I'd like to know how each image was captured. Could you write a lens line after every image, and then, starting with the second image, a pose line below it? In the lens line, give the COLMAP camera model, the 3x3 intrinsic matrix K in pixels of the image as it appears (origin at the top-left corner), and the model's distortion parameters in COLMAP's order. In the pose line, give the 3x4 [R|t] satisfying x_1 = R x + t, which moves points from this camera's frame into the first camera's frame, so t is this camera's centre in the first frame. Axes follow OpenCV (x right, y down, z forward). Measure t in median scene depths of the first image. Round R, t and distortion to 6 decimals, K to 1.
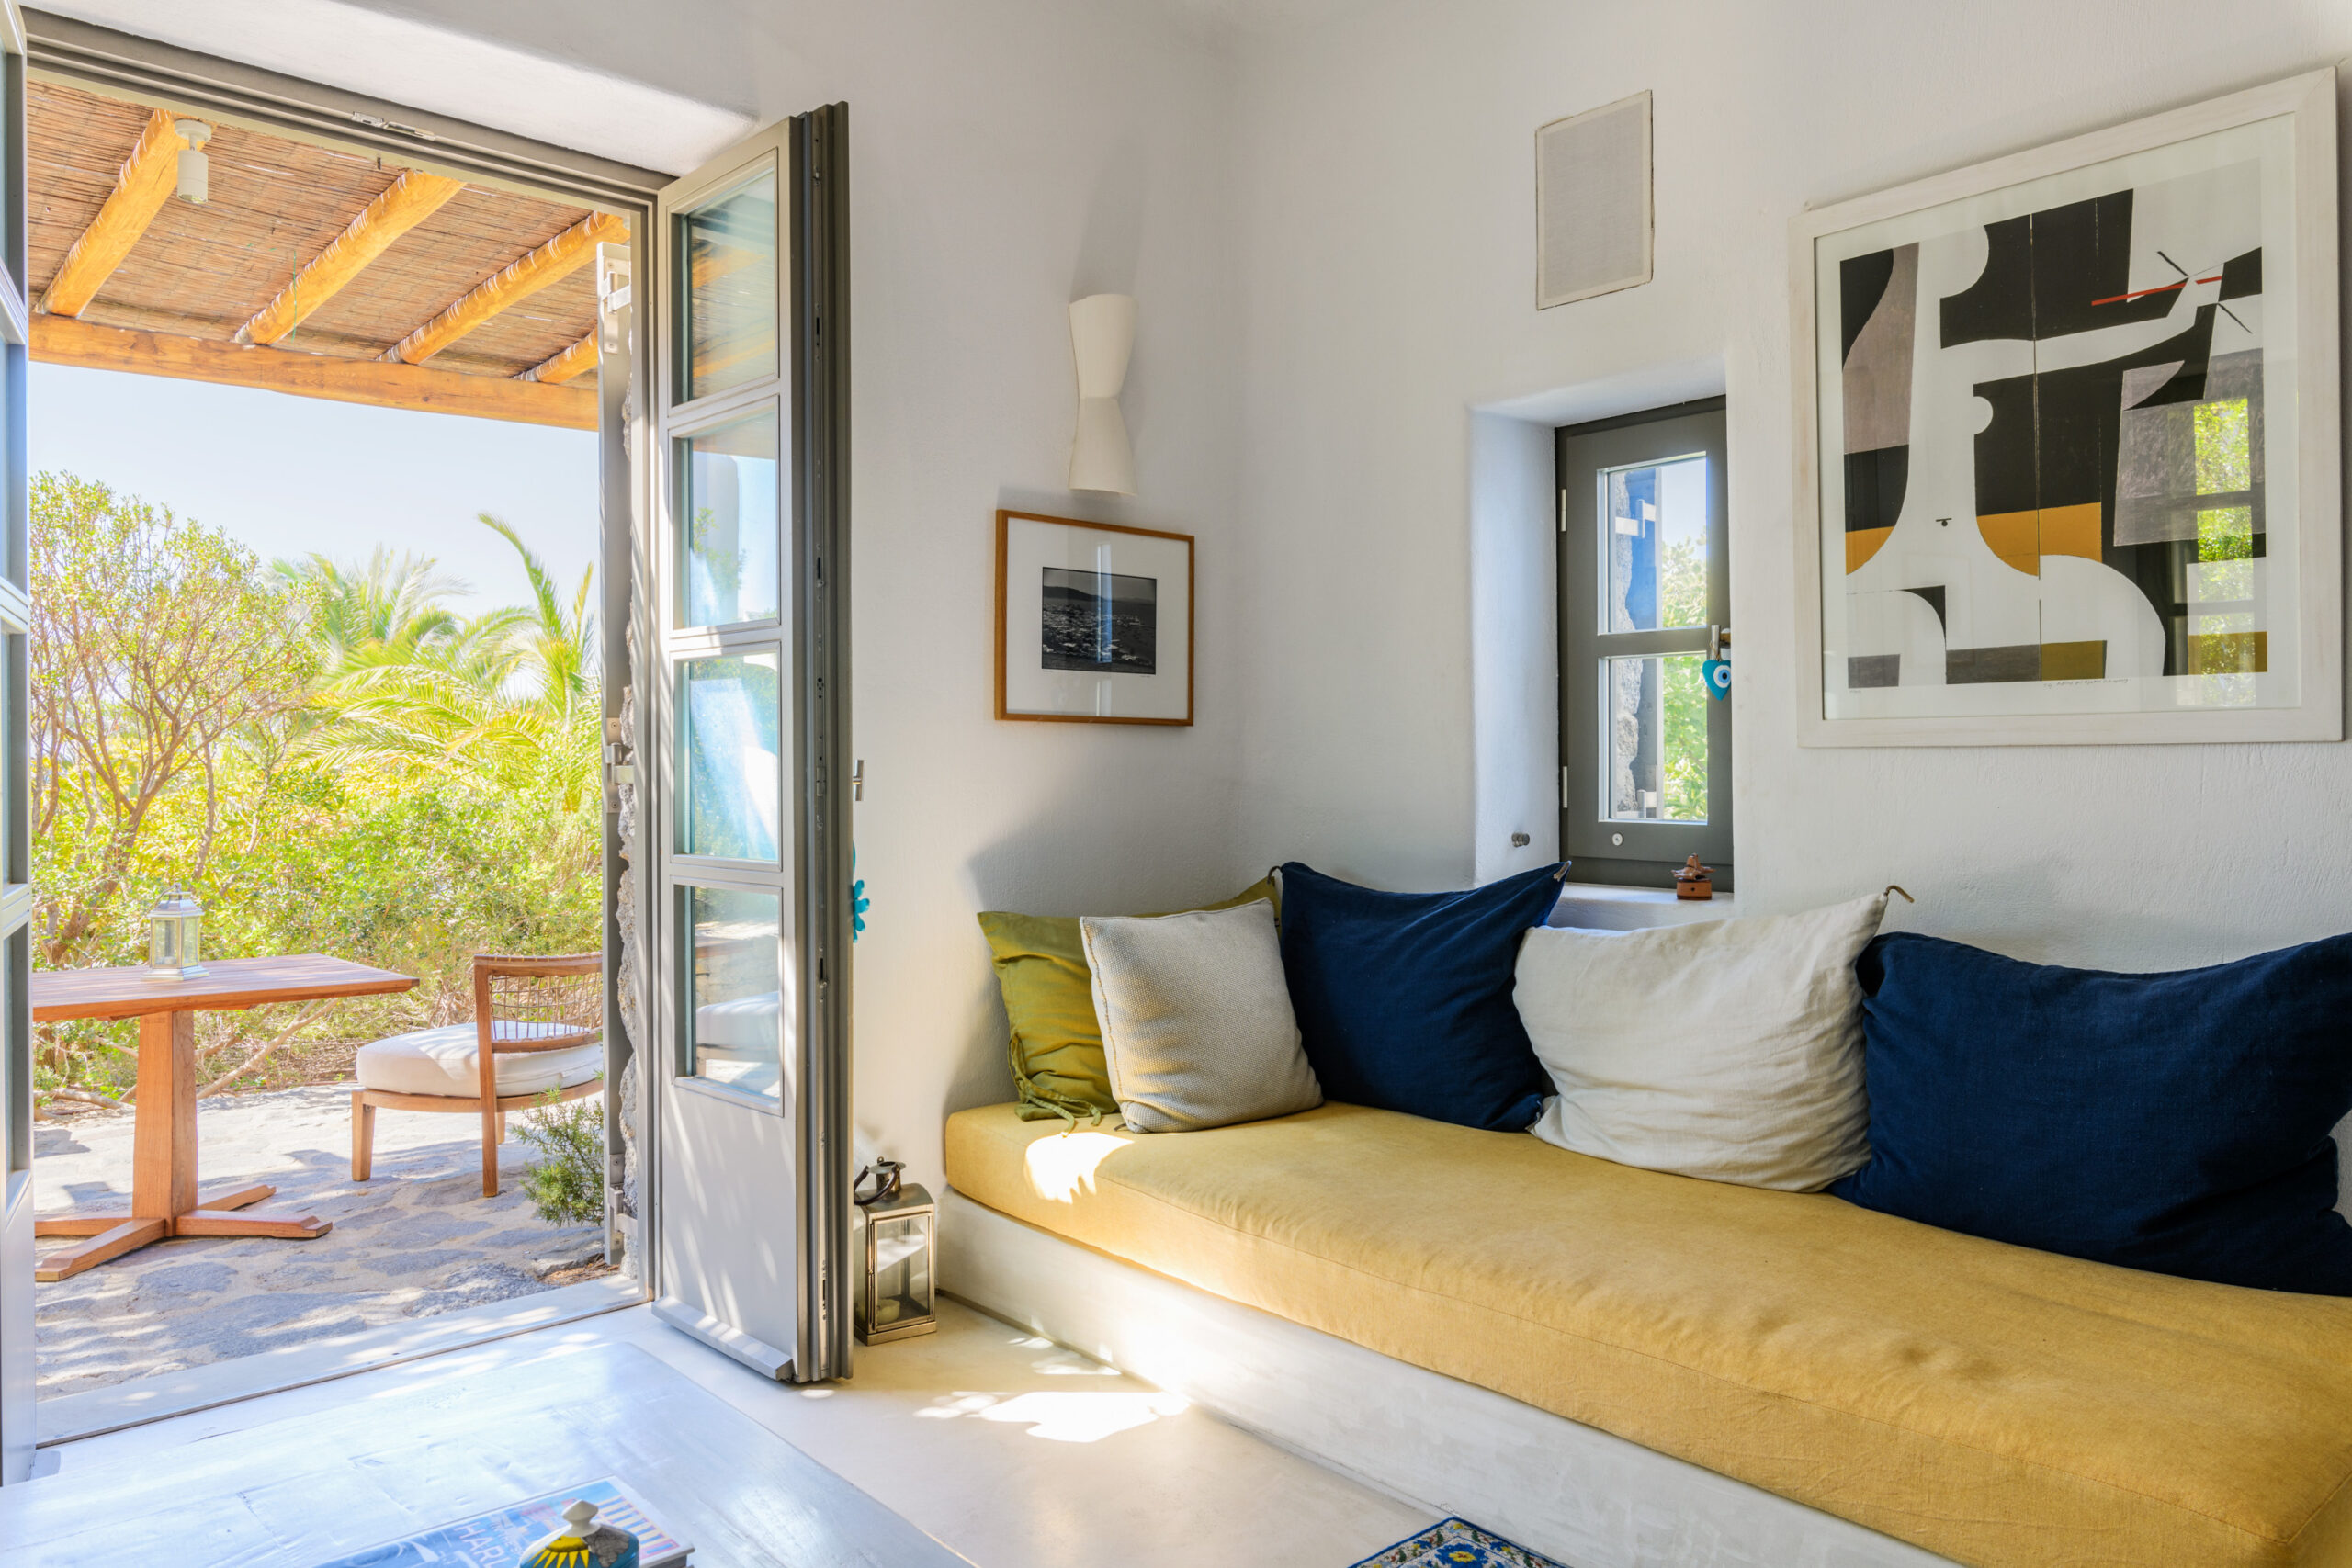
lens RADIAL K [[1594.9, 0, 1177.9], [0, 1594.9, 781.1], [0, 0, 1]] dist [0.009833, 0.000195]
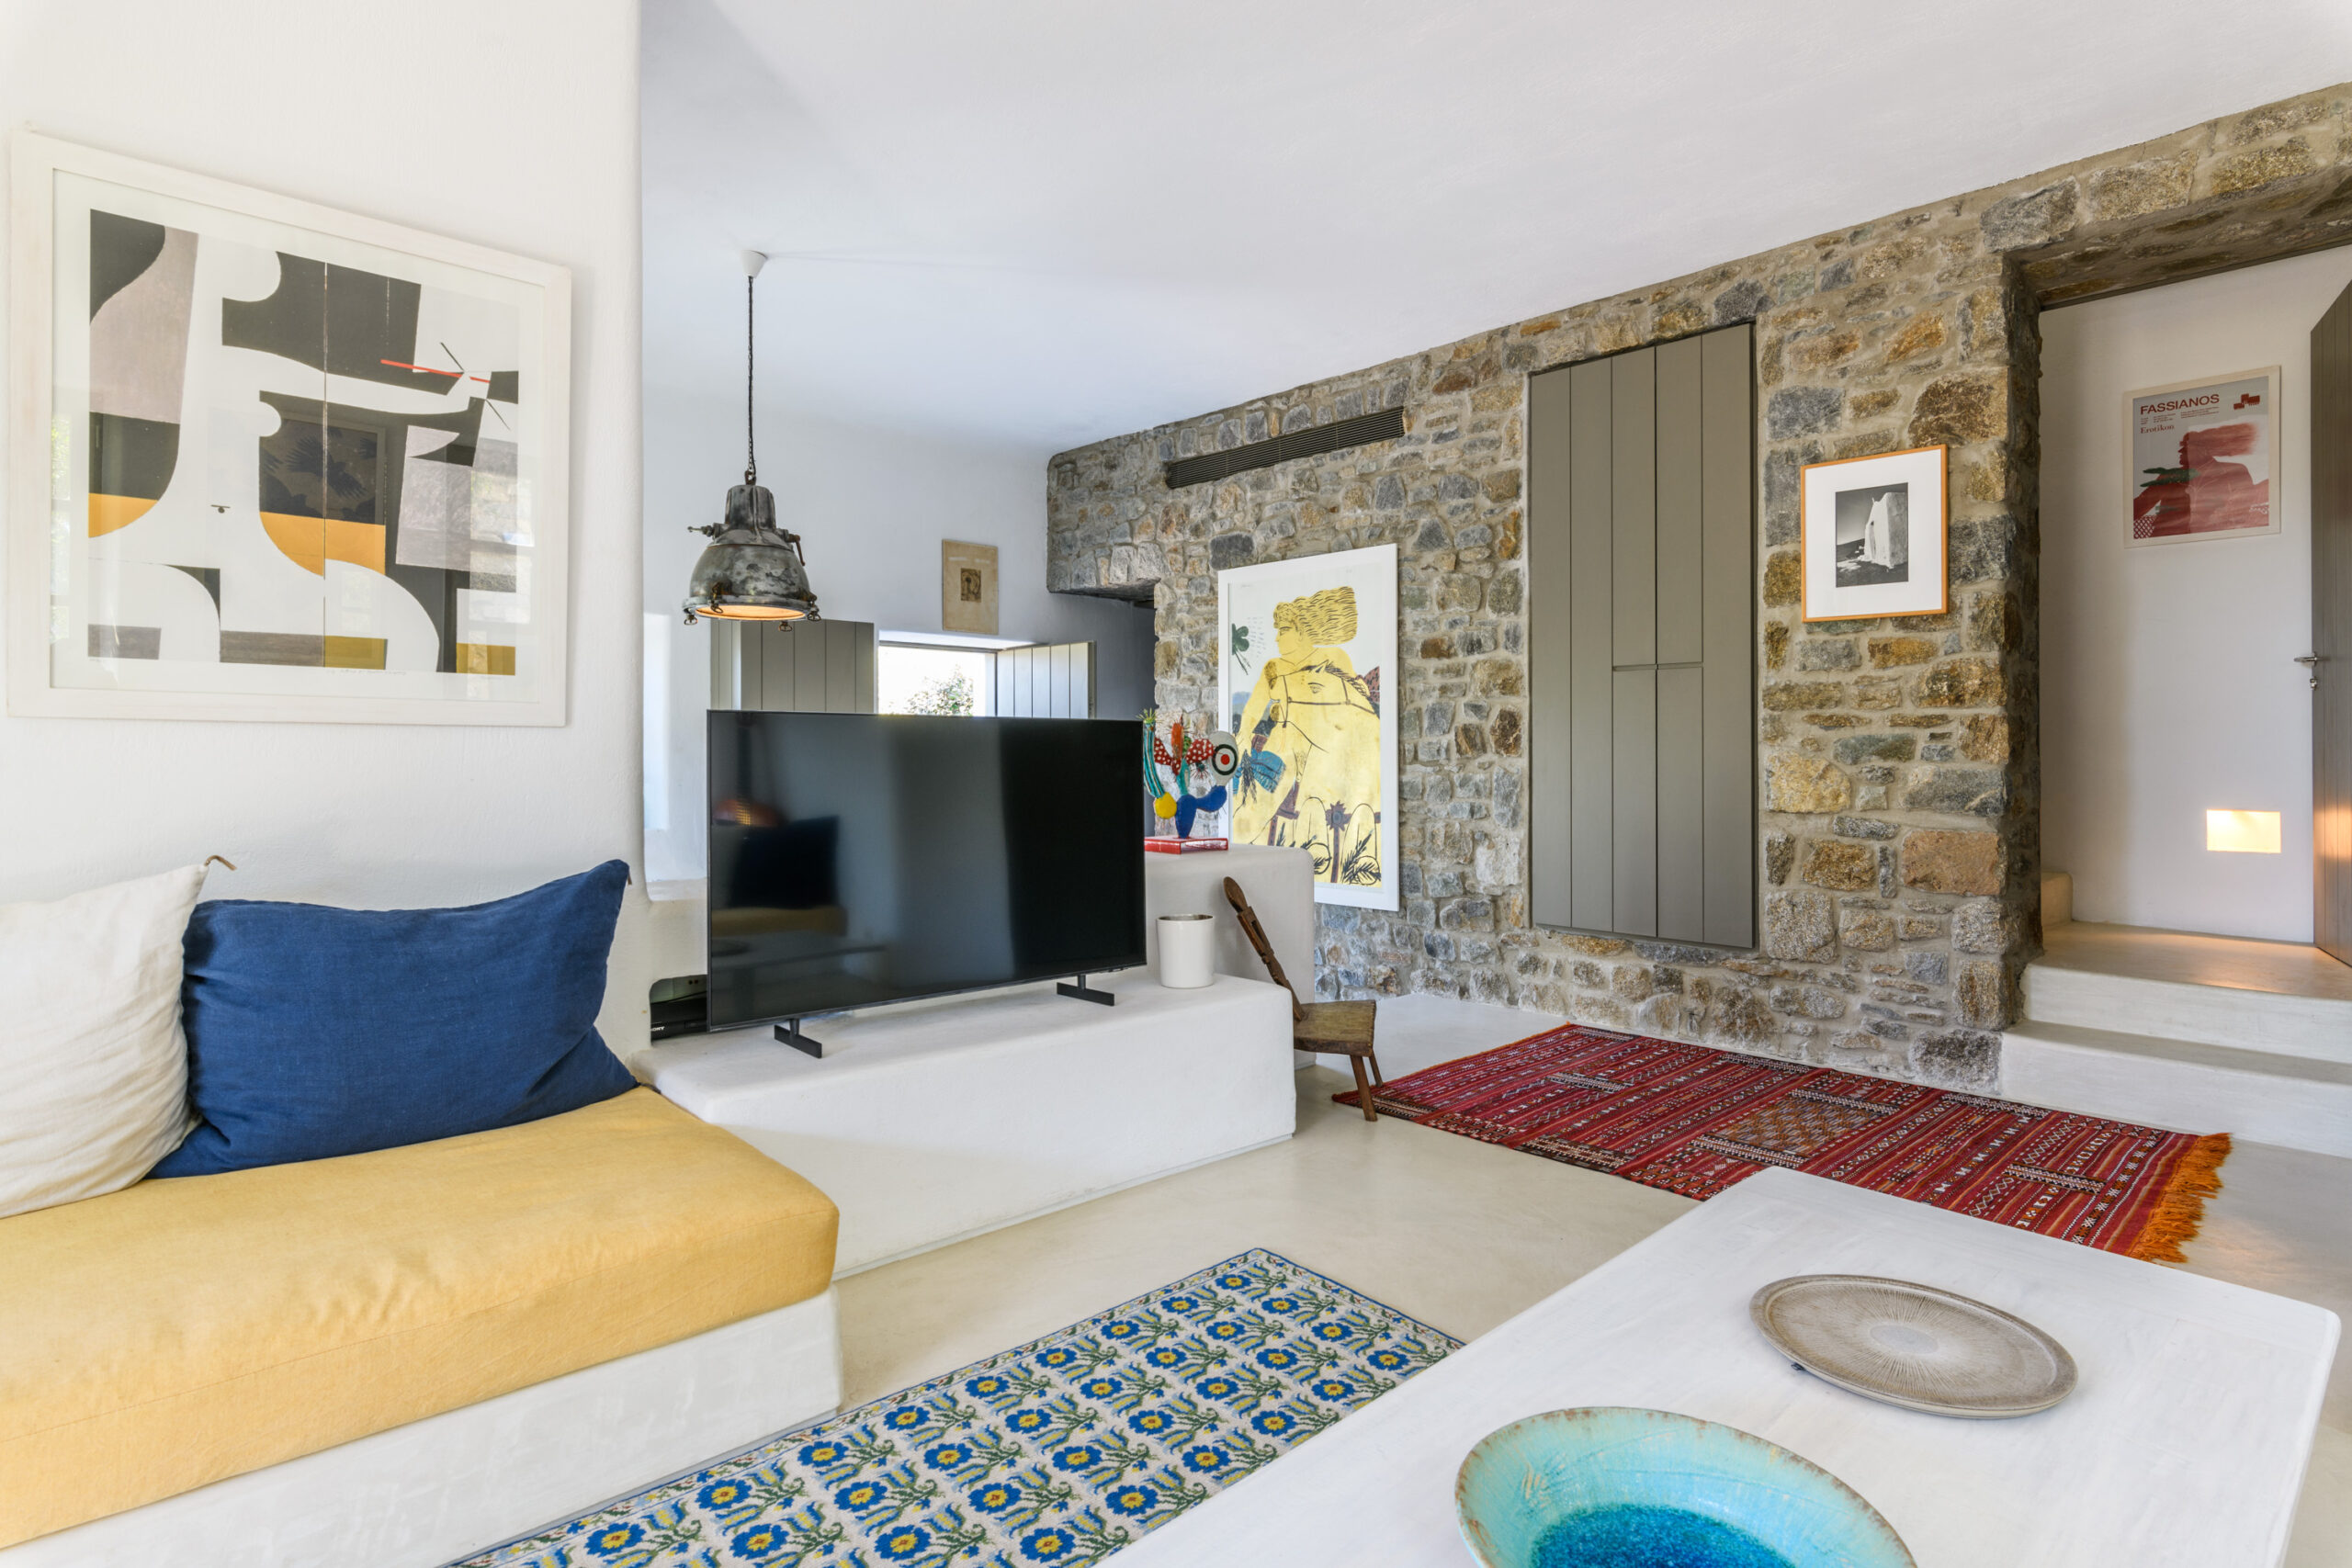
lens RADIAL K [[1195.3, 0, 1208.2], [0, 1195.3, 748.8], [0, 0, 1]] dist [-0.005016, -0.000749]
pose [[-0.023332, 0.005500, 0.999713, -0.341873], [0.002652, 0.999982, -0.005440, 0.002725], [-0.999724, 0.002525, -0.023346, 0.387984]]
